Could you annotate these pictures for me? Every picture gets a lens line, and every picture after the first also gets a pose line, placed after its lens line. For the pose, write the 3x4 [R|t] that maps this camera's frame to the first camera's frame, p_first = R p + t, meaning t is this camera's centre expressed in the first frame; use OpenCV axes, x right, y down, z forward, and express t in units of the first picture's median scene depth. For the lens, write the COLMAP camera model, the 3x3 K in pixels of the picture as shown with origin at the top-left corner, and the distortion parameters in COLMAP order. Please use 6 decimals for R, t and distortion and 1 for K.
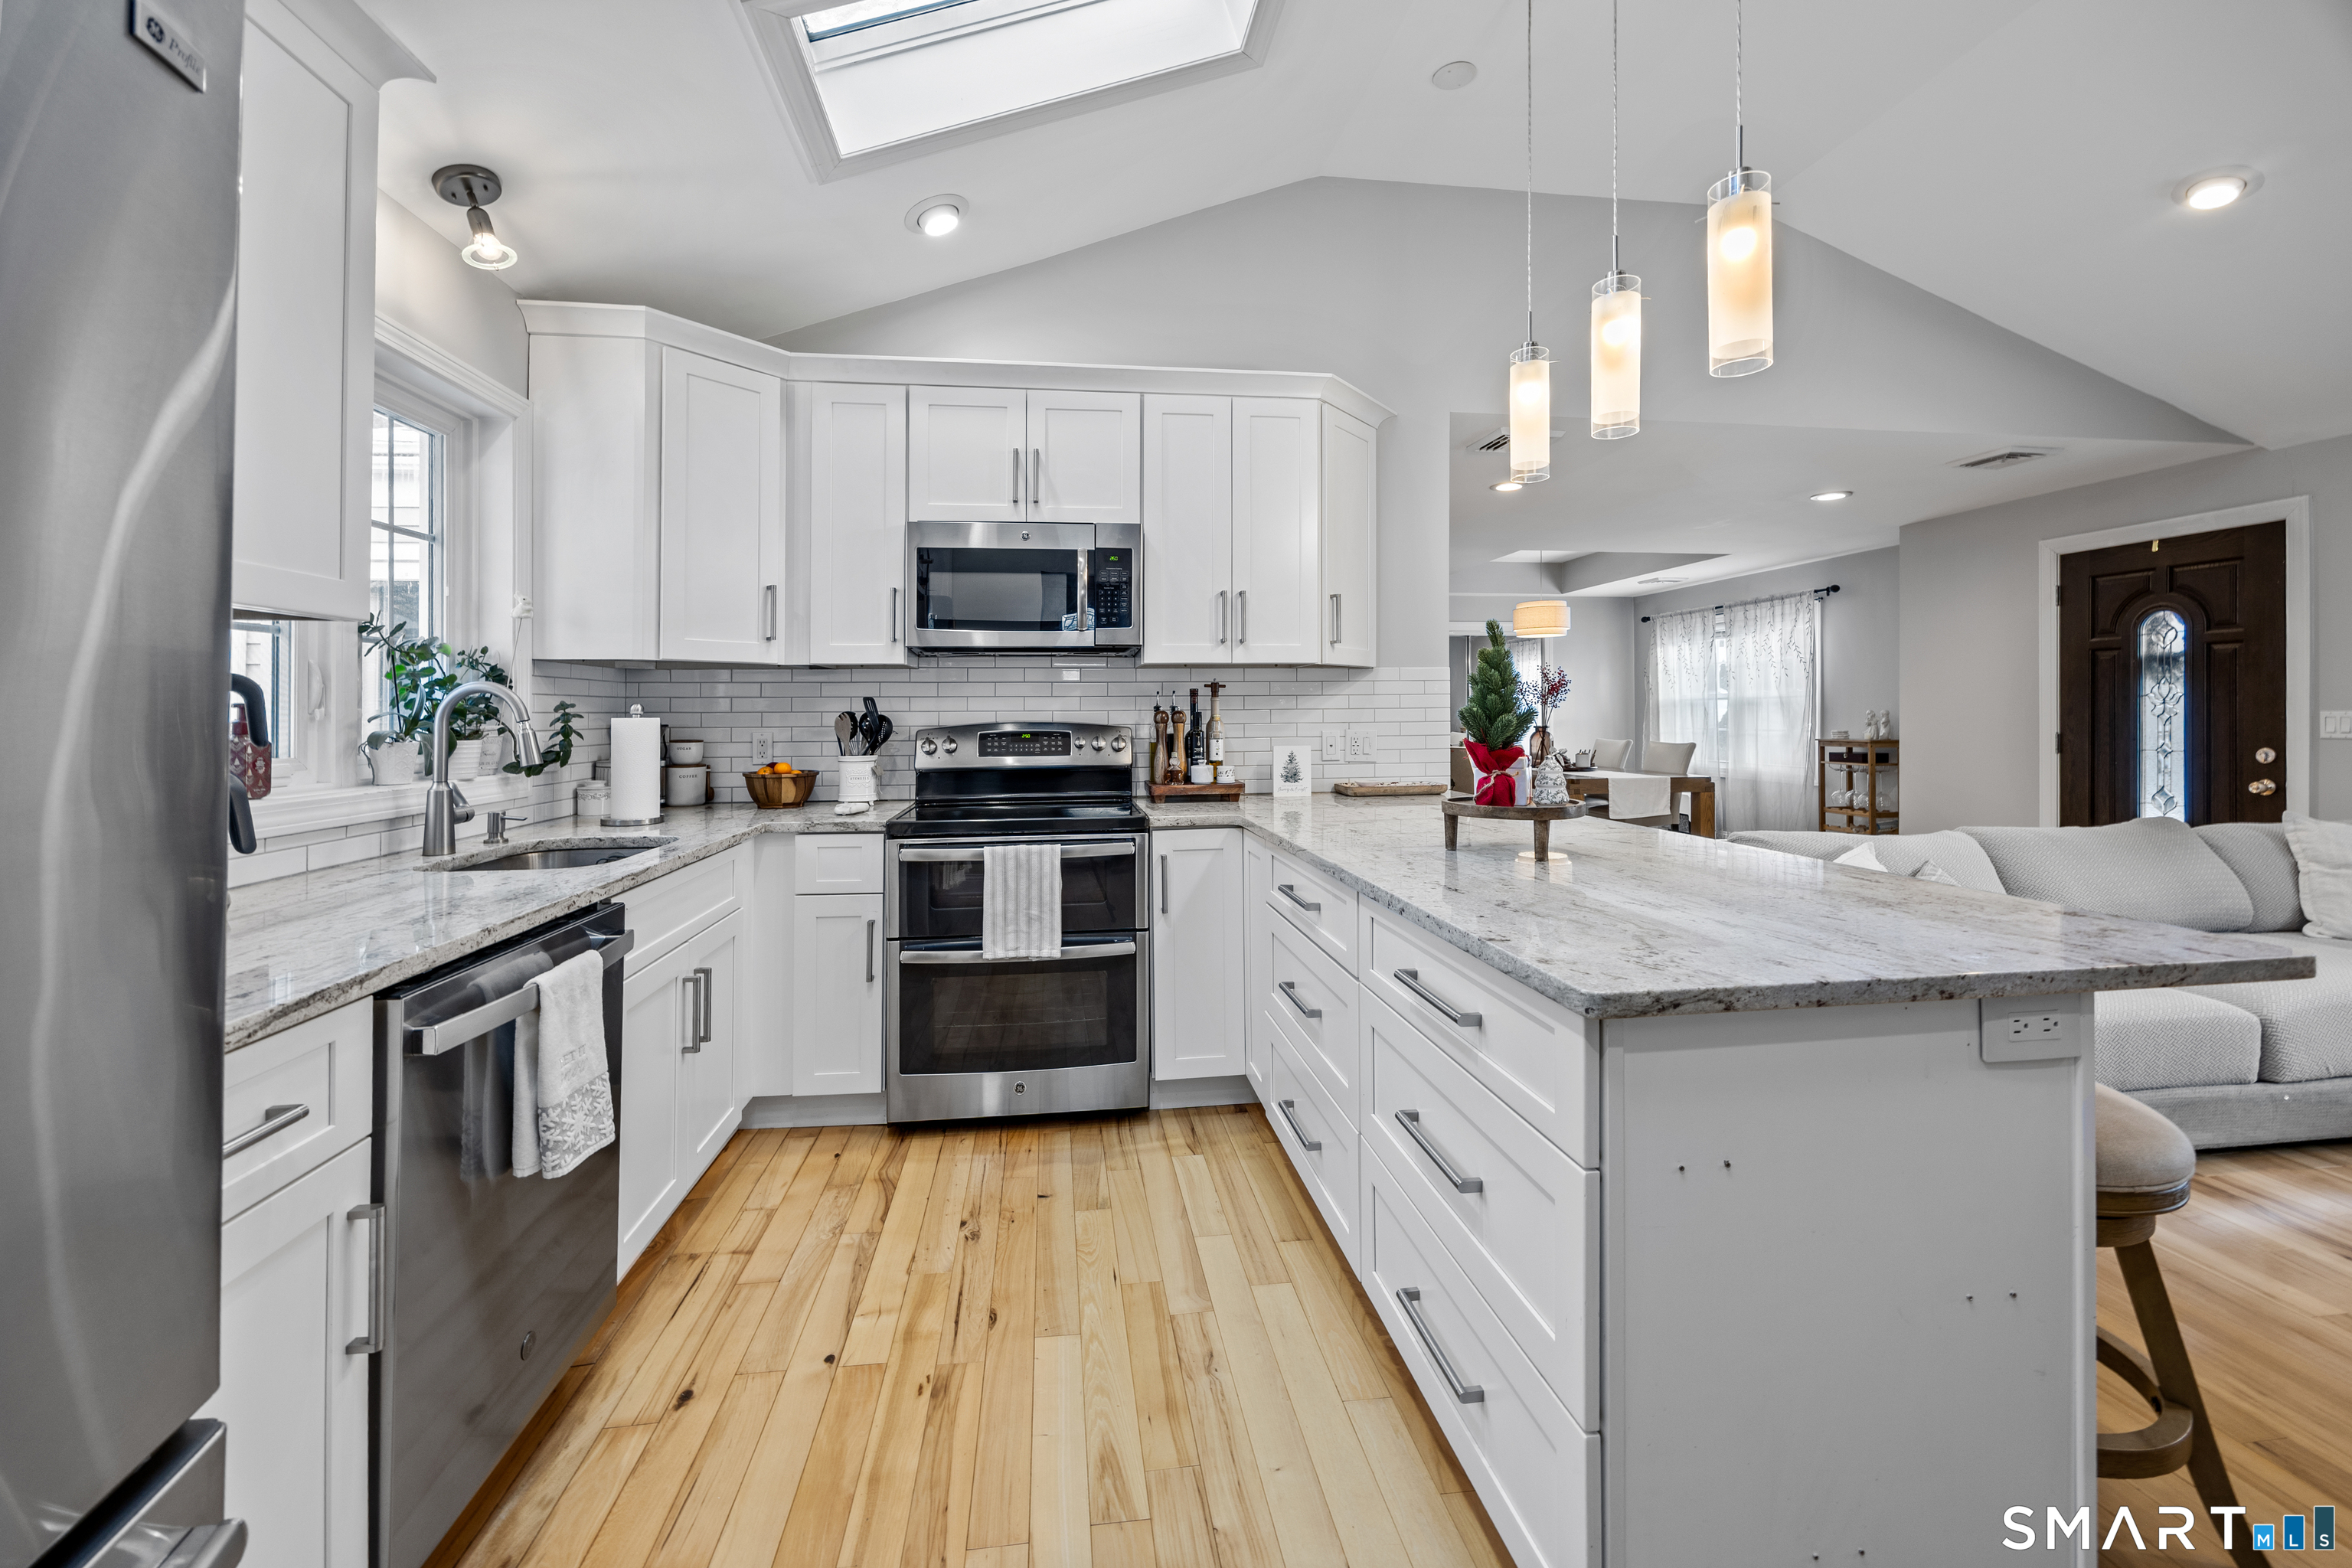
lens RADIAL K [[930.5, 0, 1170.7], [0, 930.5, 708.9], [0, 0, 1]] dist [0.001490, 0.000206]
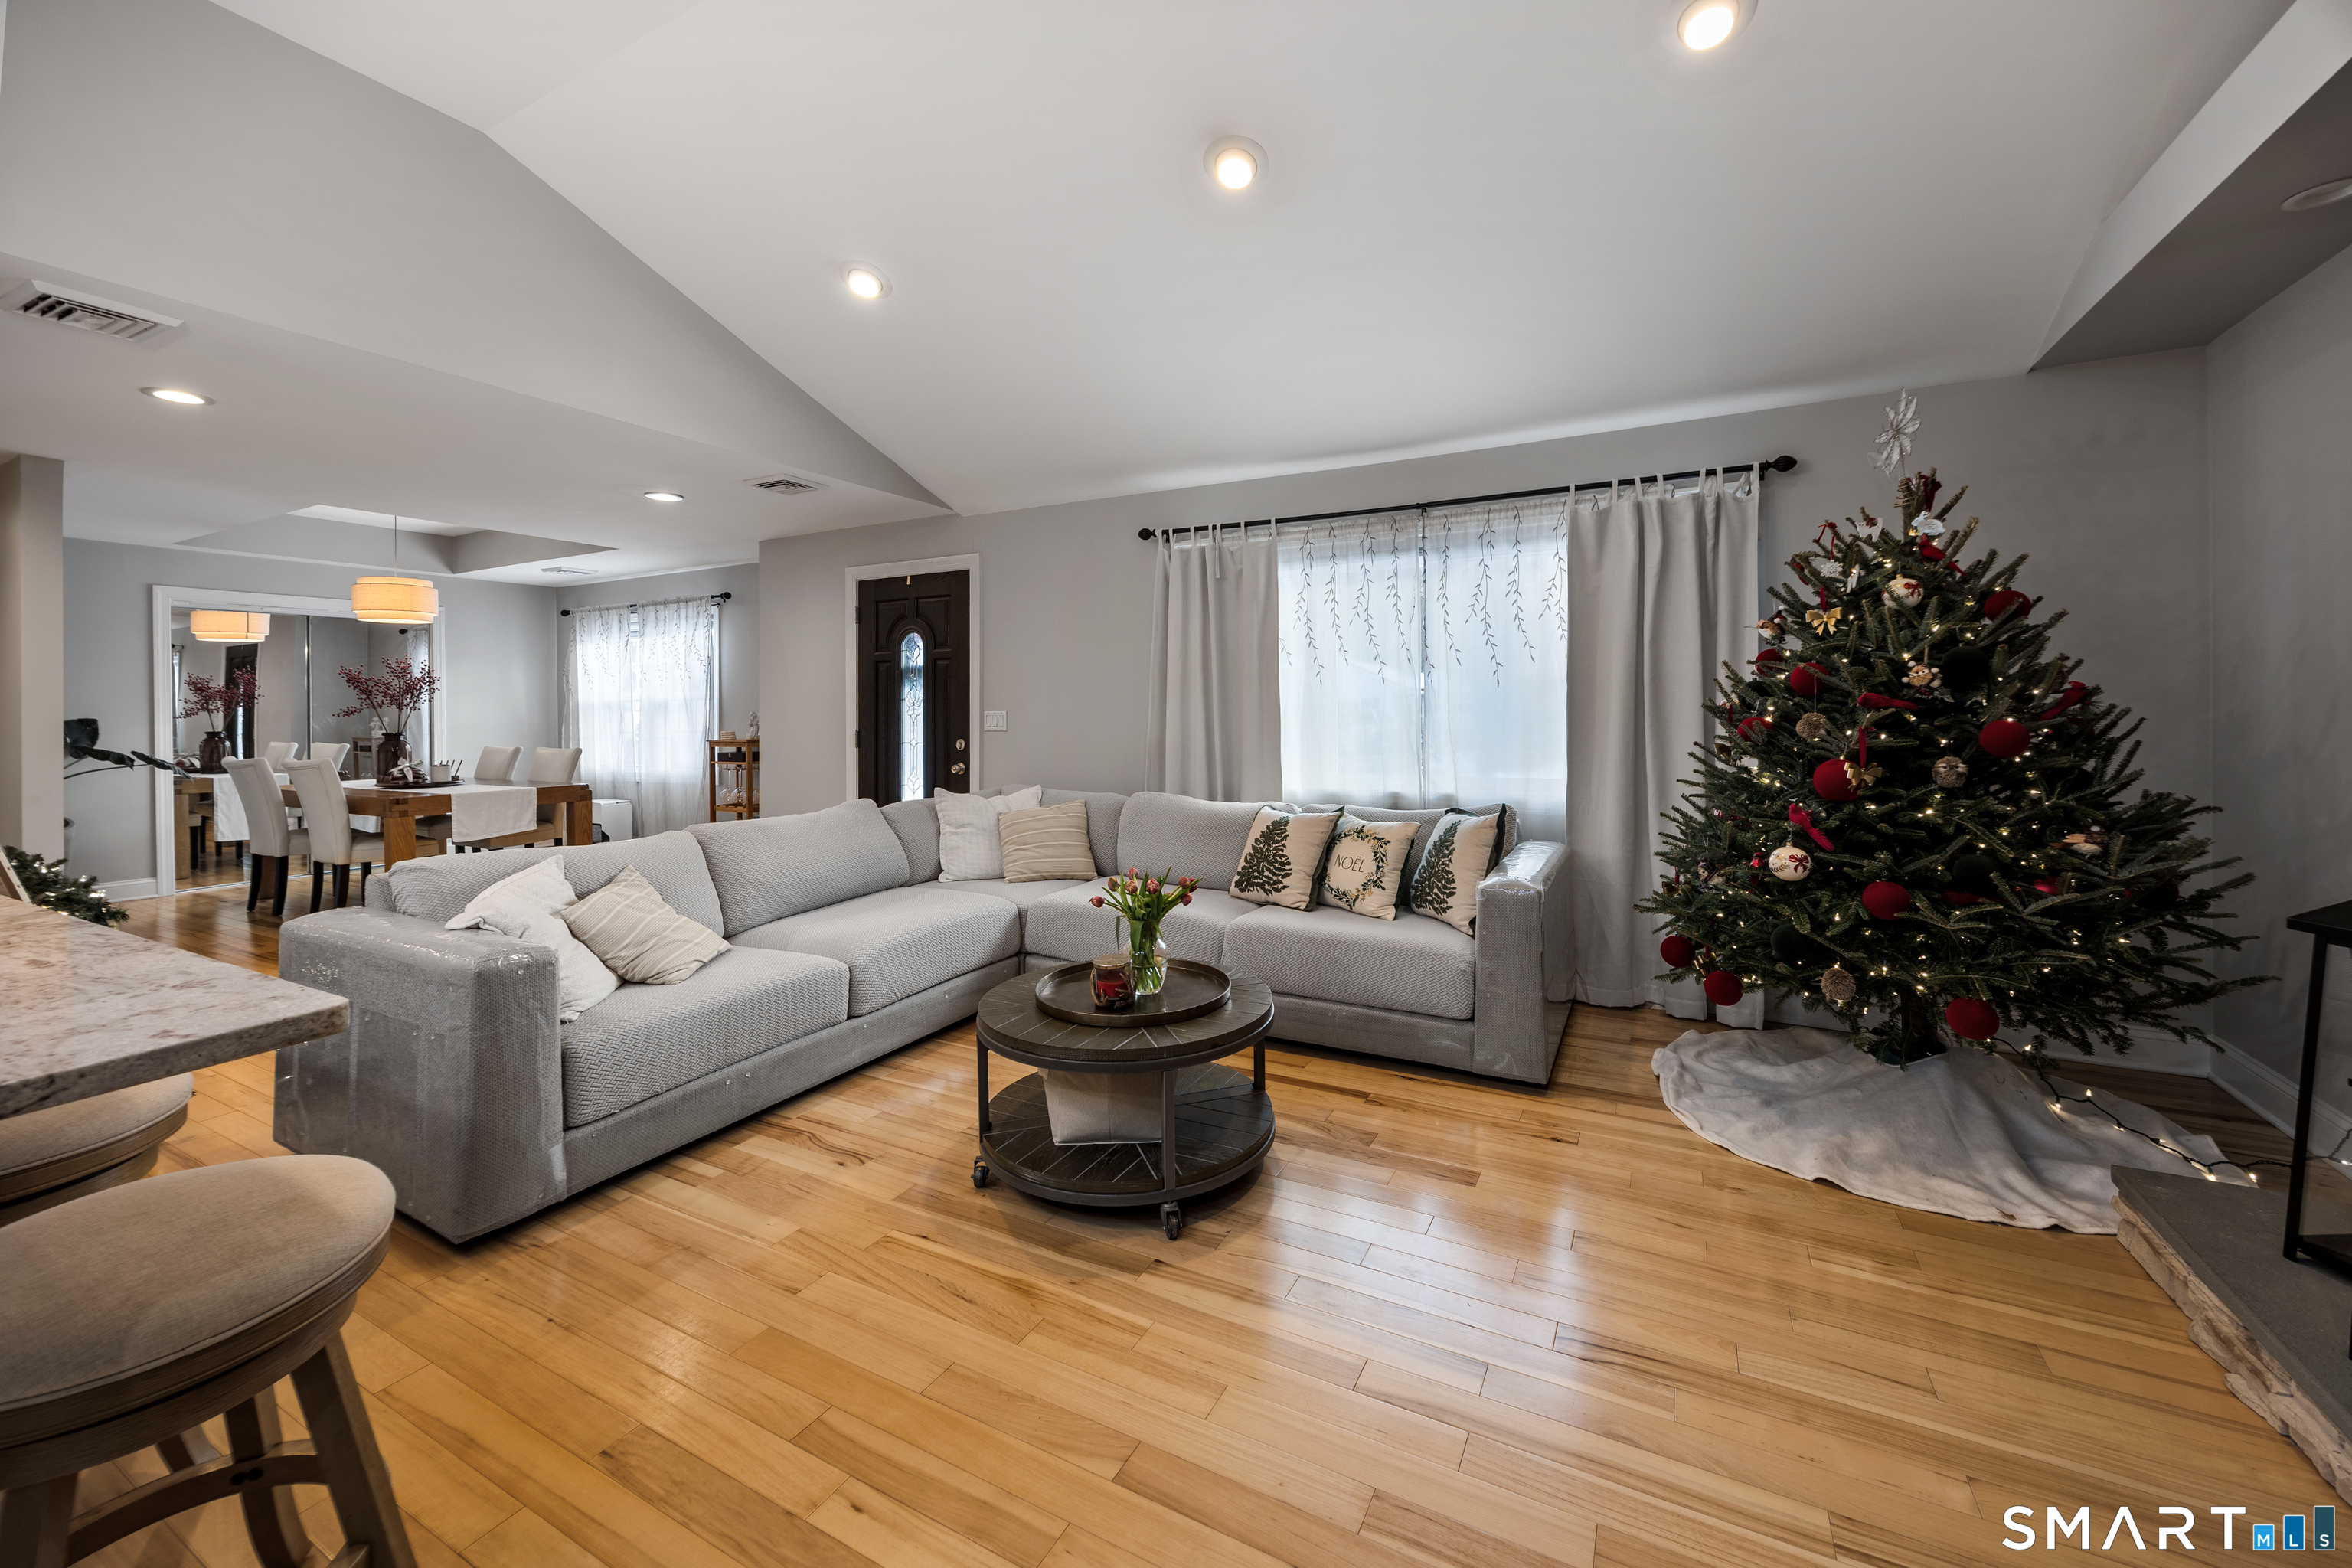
lens RADIAL K [[930.5, 0, 1170.7], [0, 930.5, 708.9], [0, 0, 1]] dist [0.001490, 0.000206]
pose [[0.587171, 0.000074, 0.809463, 0.173609], [0.002984, 0.999993, -0.002256, 0.001791], [-0.809457, 0.003740, 0.587167, -0.016044]]
